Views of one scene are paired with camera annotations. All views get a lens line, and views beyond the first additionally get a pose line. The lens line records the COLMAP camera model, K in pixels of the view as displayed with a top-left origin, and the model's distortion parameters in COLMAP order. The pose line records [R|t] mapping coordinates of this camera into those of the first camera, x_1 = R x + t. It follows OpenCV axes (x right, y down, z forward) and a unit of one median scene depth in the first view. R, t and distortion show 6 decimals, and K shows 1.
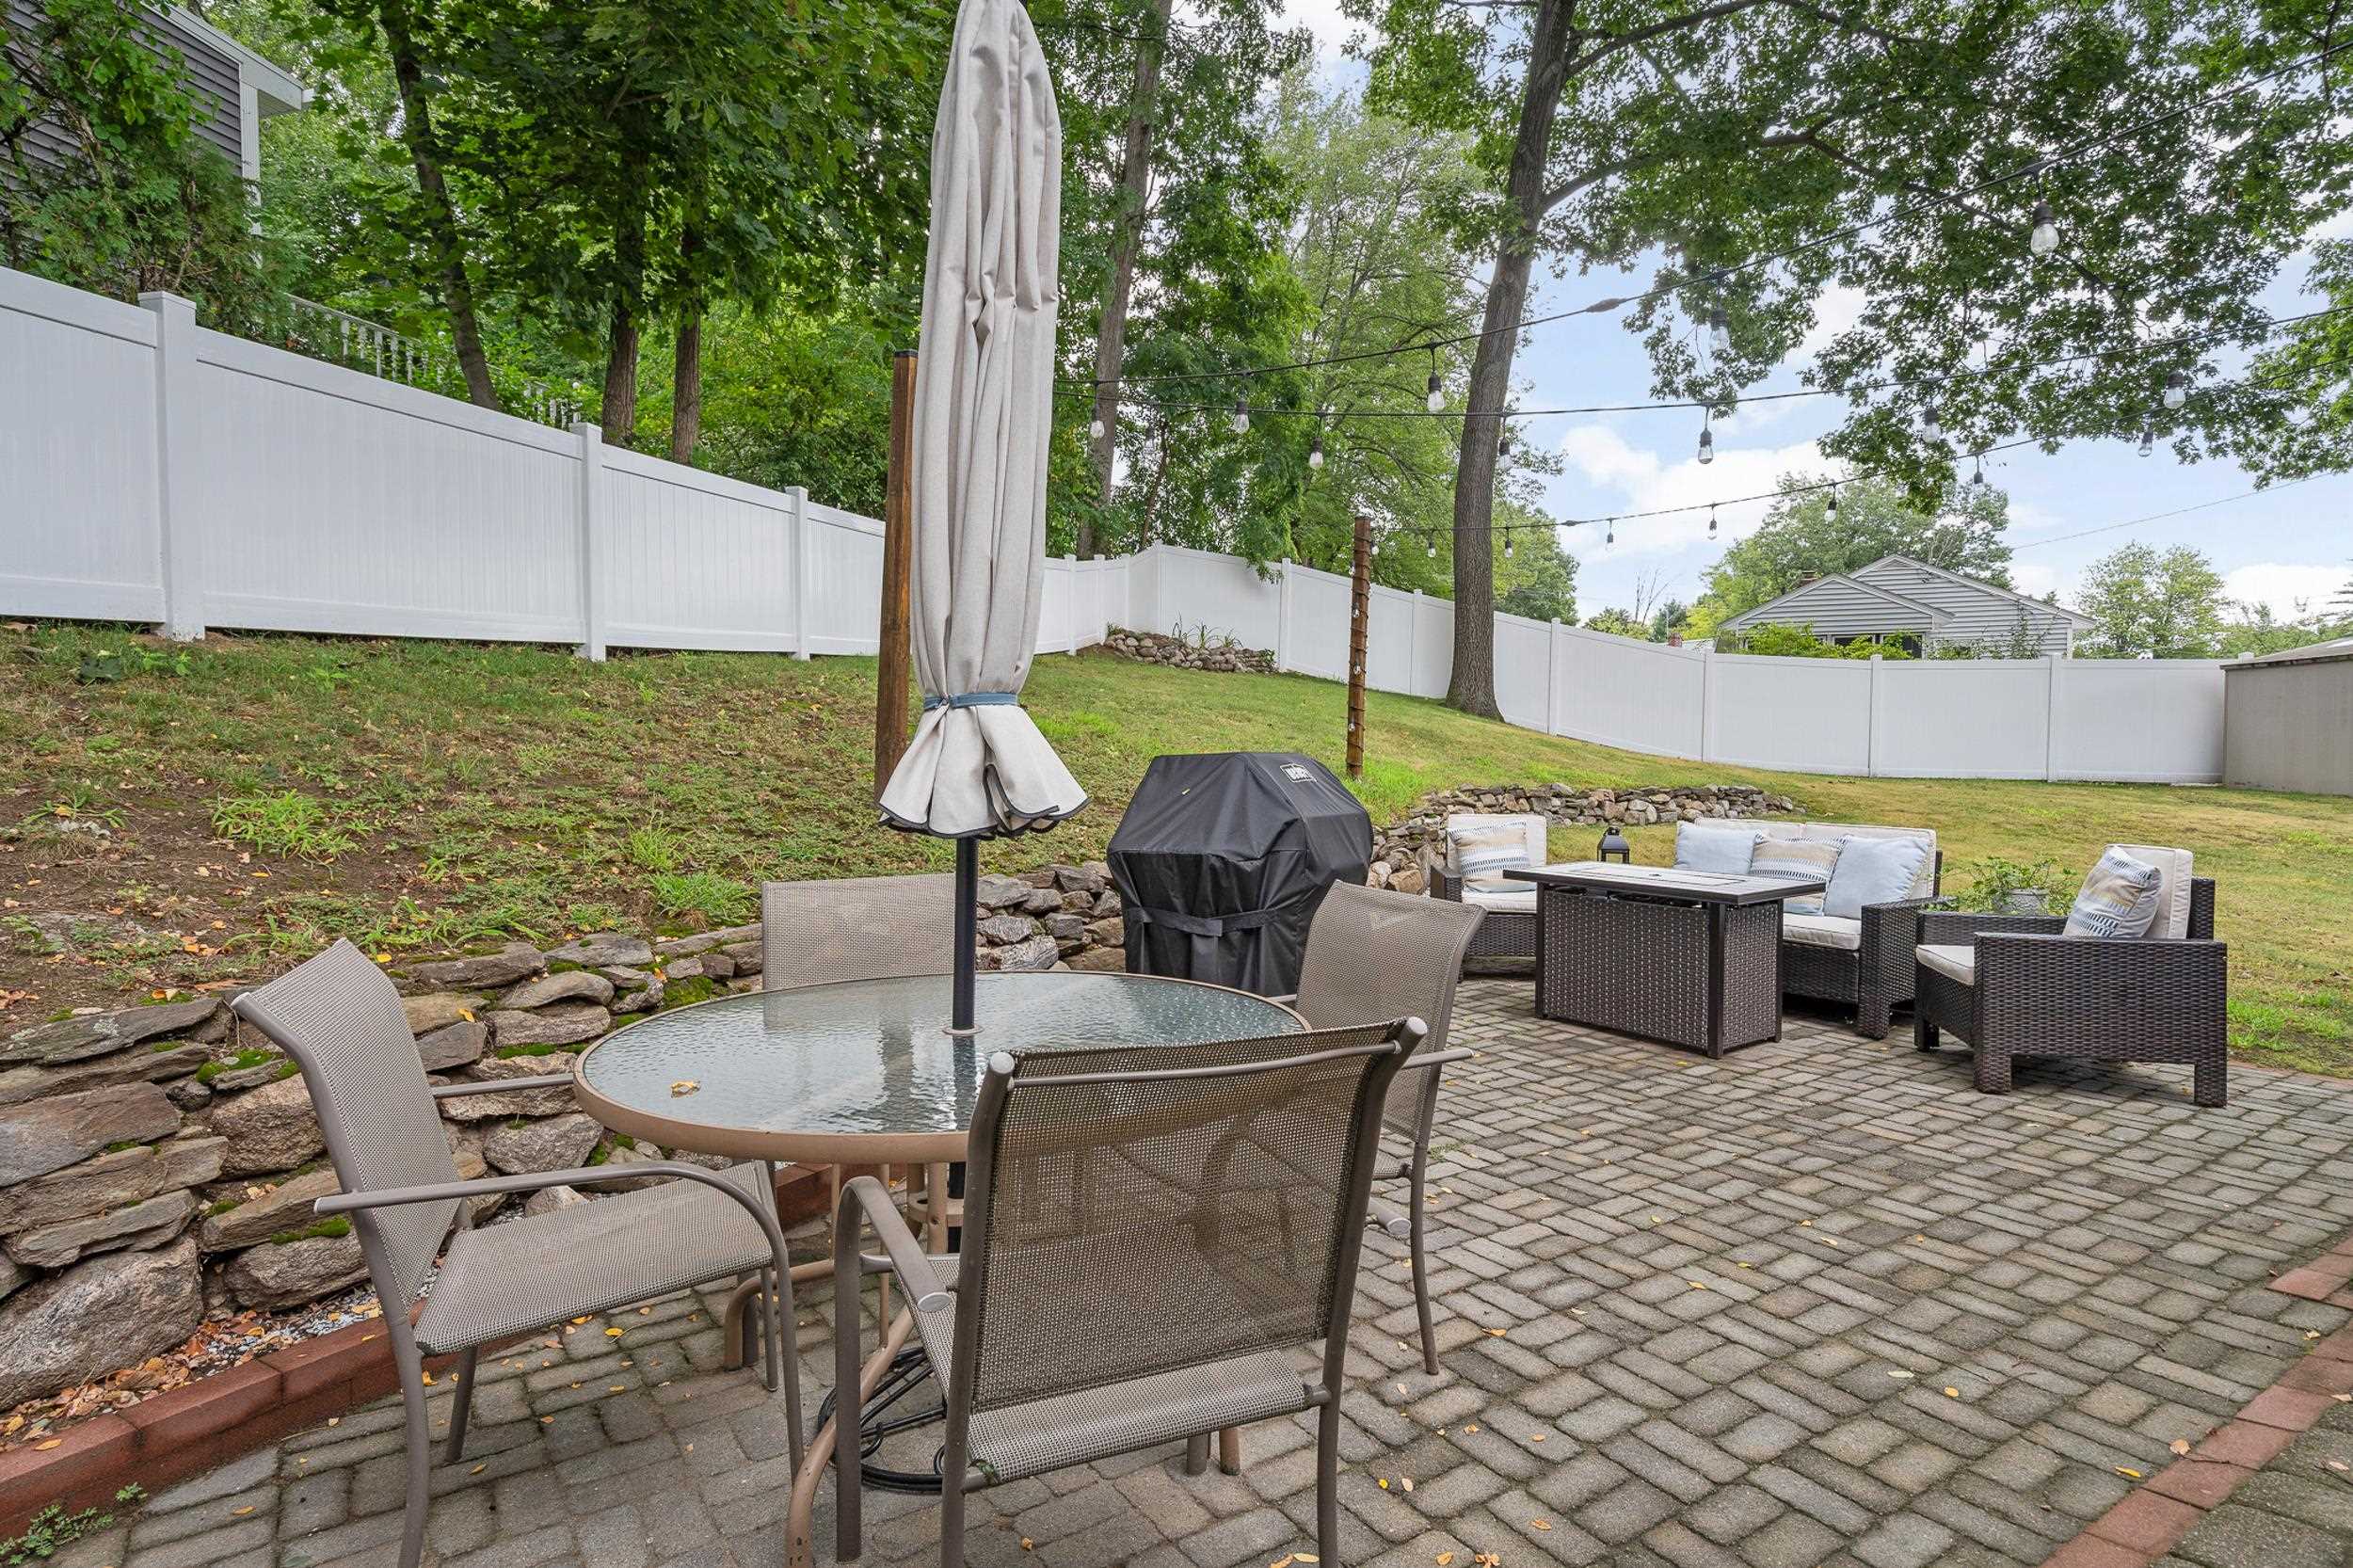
lens RADIAL K [[1207.1, 0, 1168.3], [0, 1207.1, 786.4], [0, 0, 1]] dist [0.002420, 0.000331]
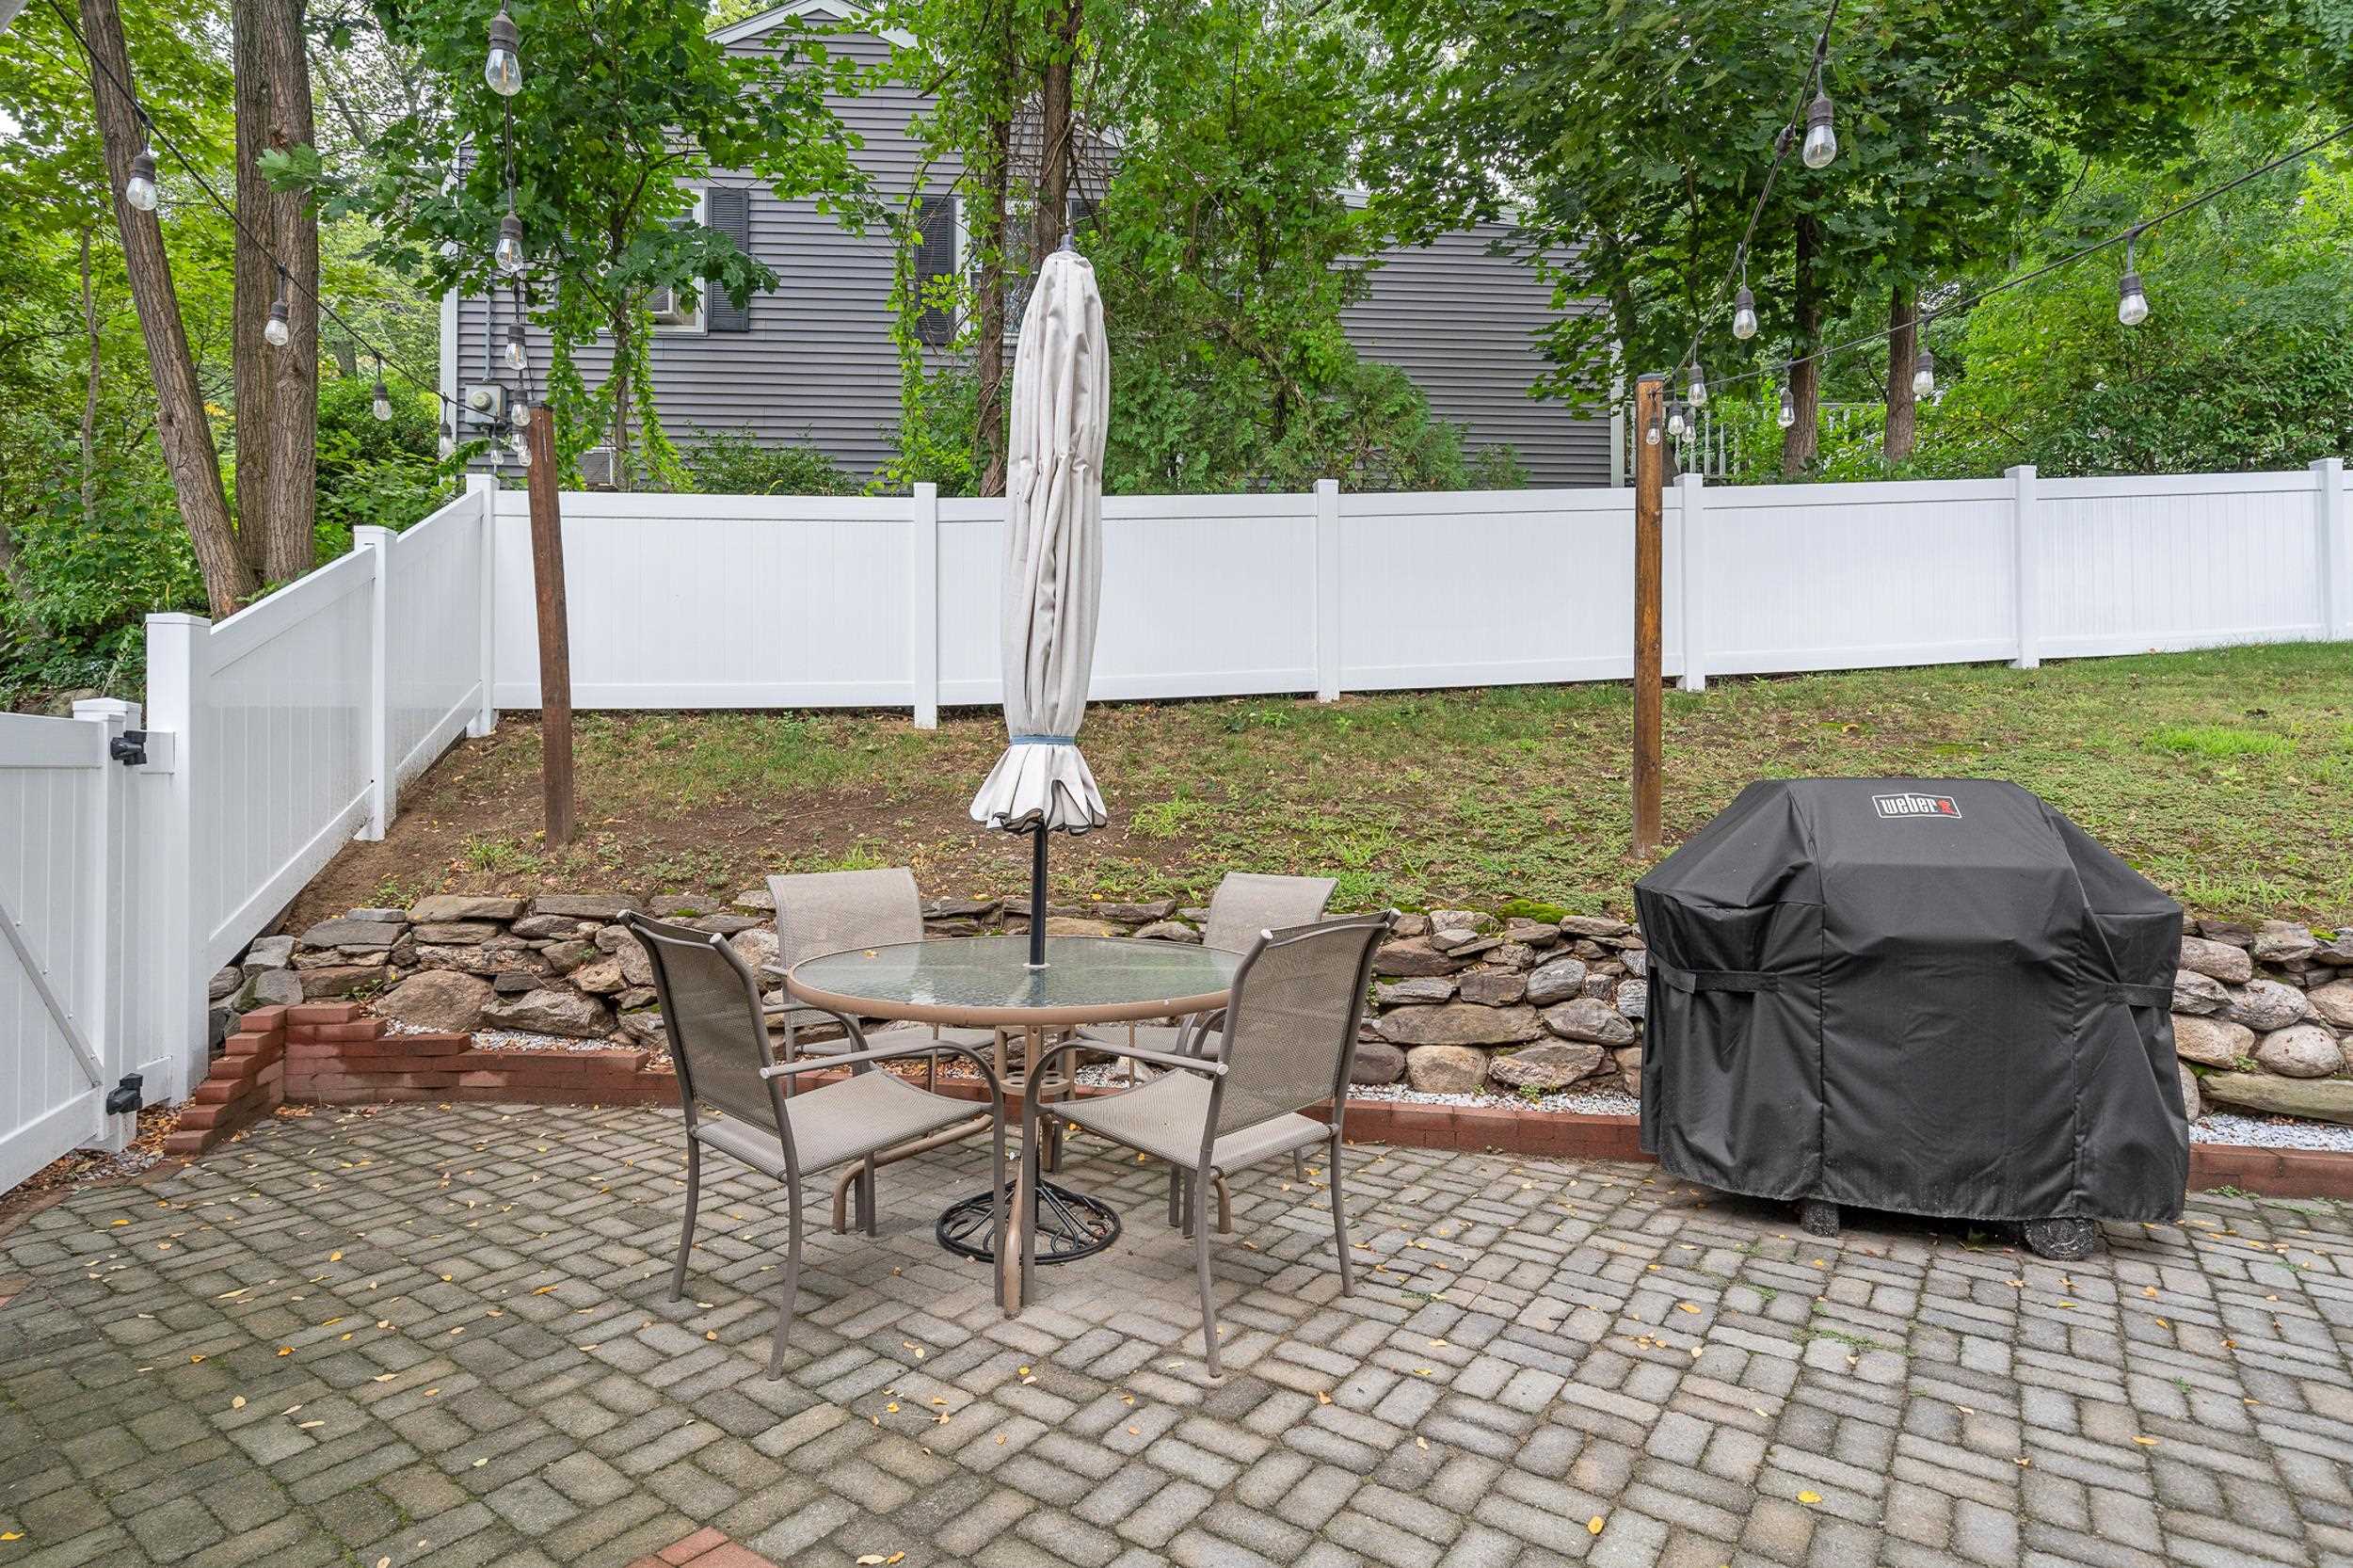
lens RADIAL K [[1221.1, 0, 1172.9], [0, 1221.1, 767.1], [0, 0, 1]] dist [0.001112, 0.000526]
pose [[0.361460, -0.004242, -0.932378, 0.160750], [-0.029105, 0.999451, -0.015830, -0.002517], [0.931933, 0.032859, 0.361138, 0.077445]]
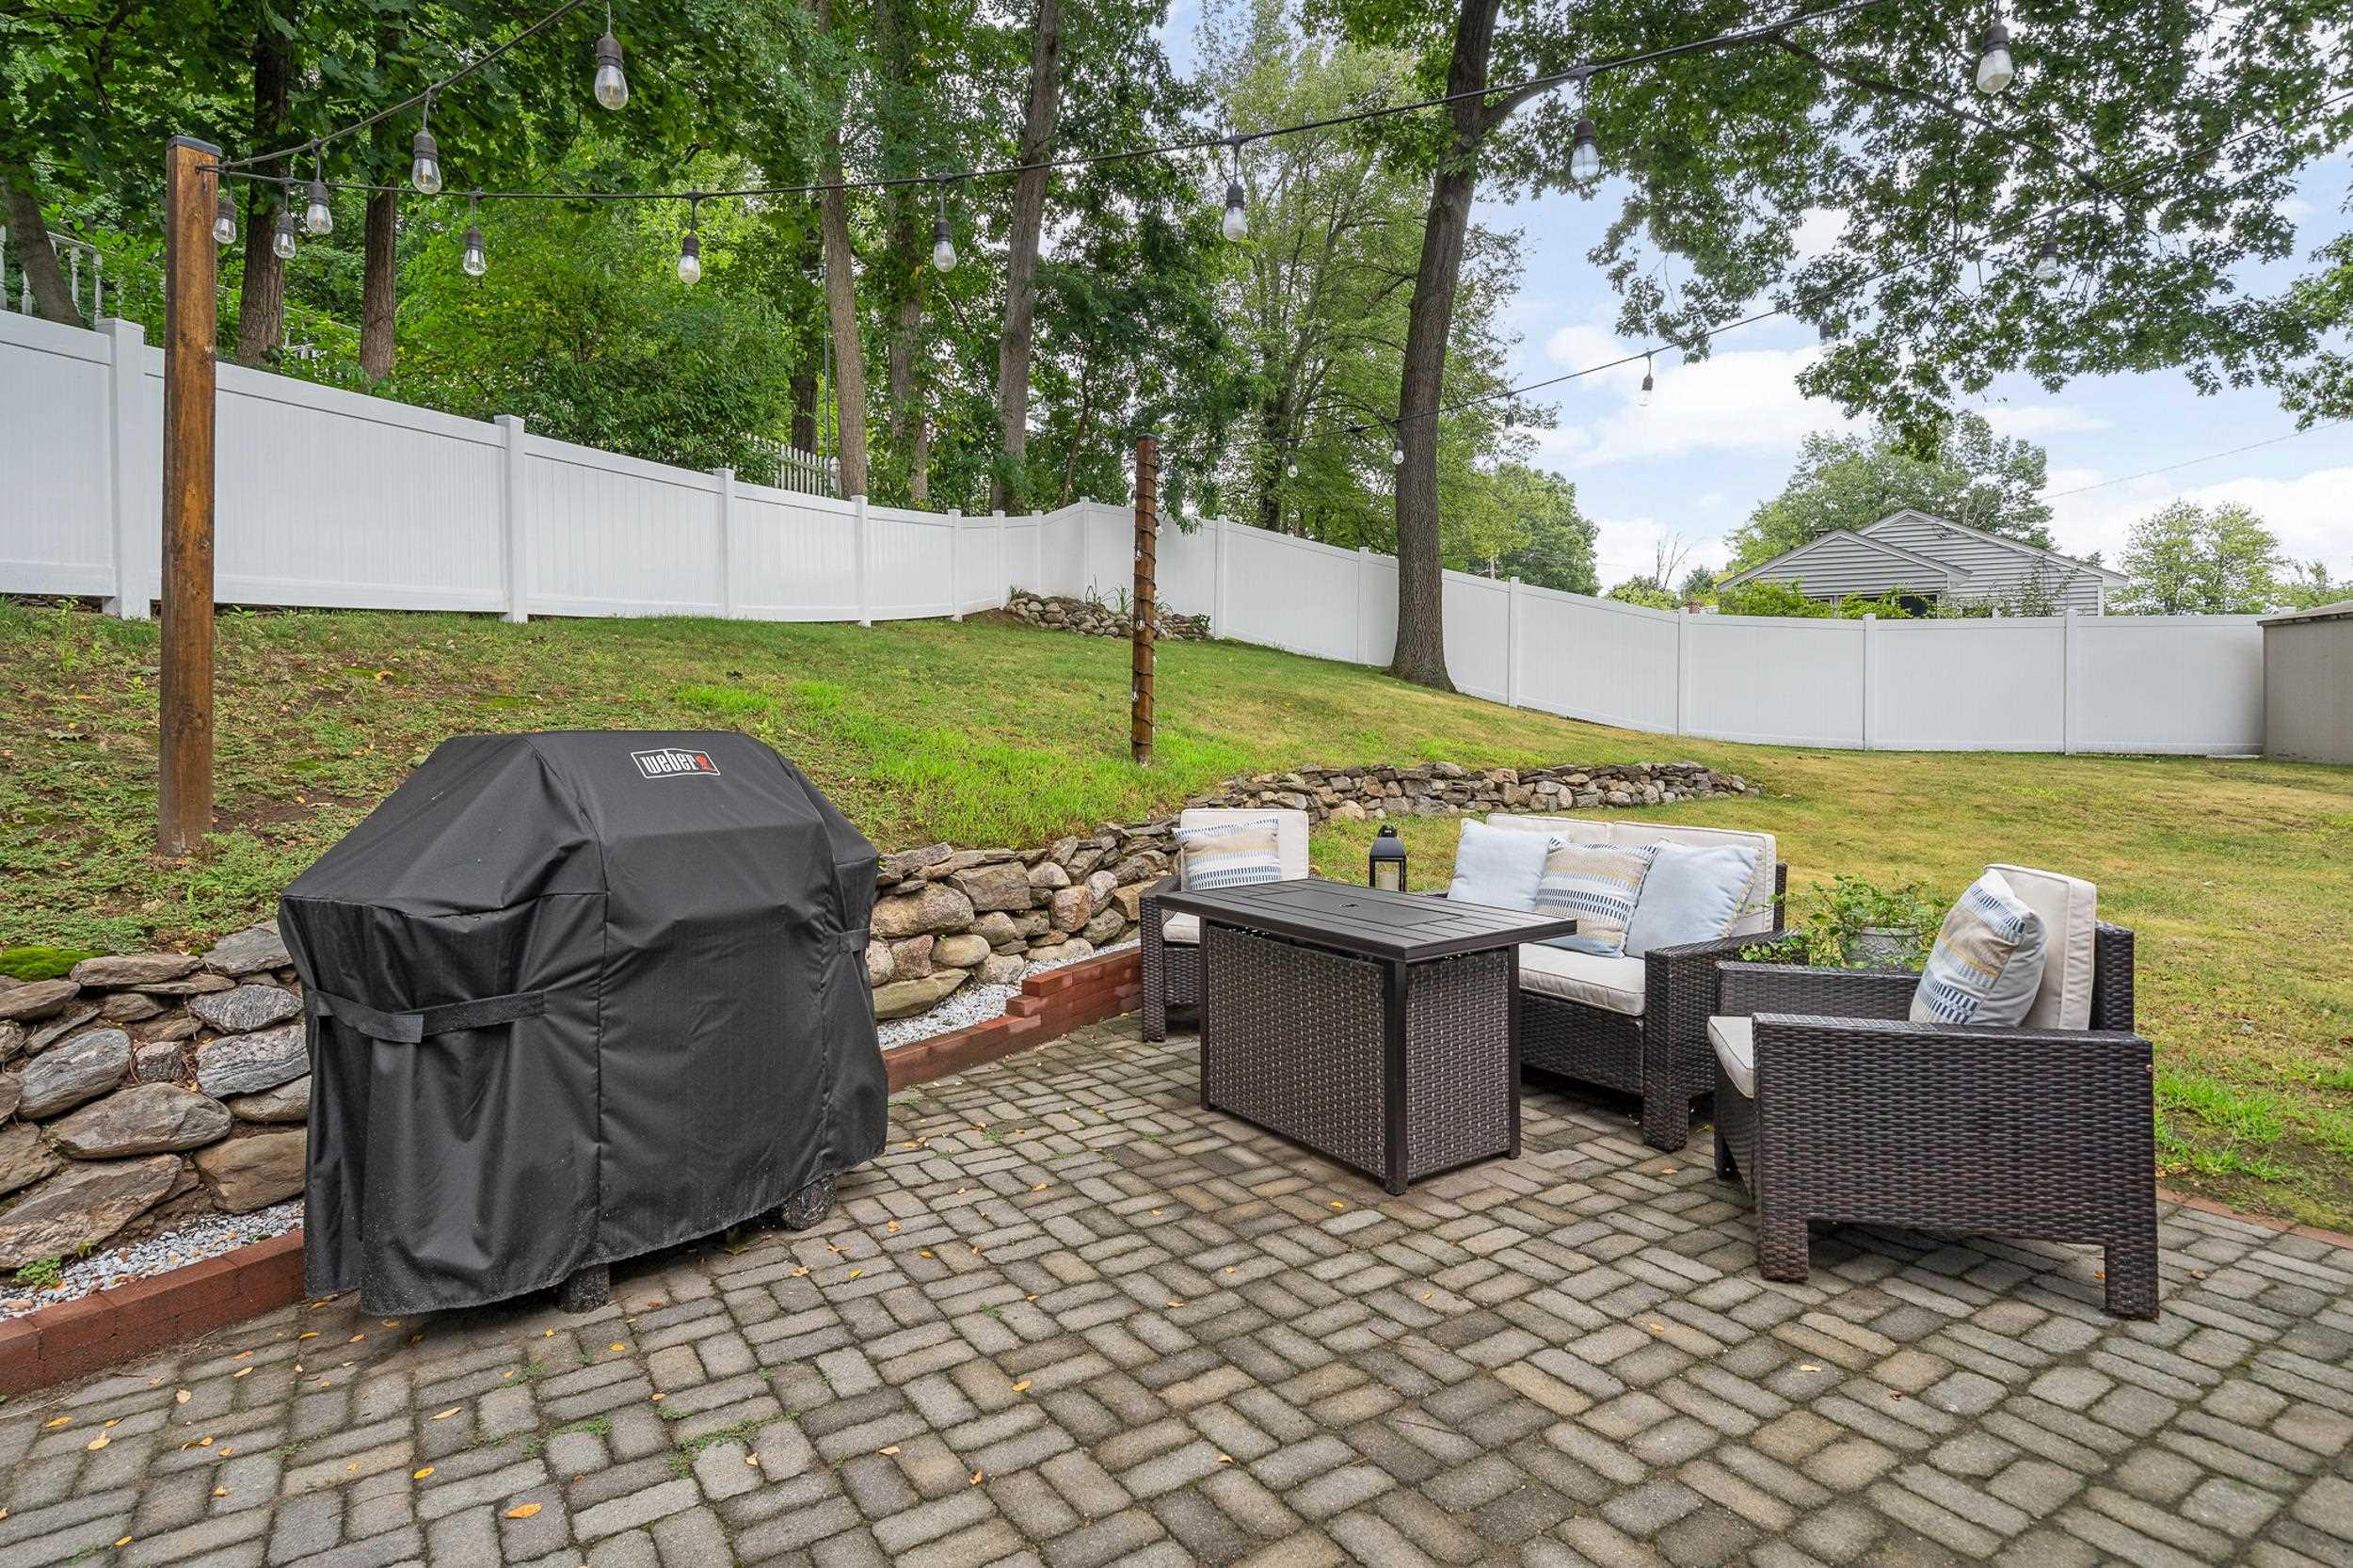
lens RADIAL K [[1230.7, 0, 1170.3], [0, 1230.7, 729.3], [0, 0, 1]] dist [0.001288, 0.000937]
pose [[0.999792, -0.007282, -0.019051, 0.095691], [0.006771, 0.999620, -0.026736, -0.002569], [0.019238, 0.026602, 0.999461, 0.089955]]
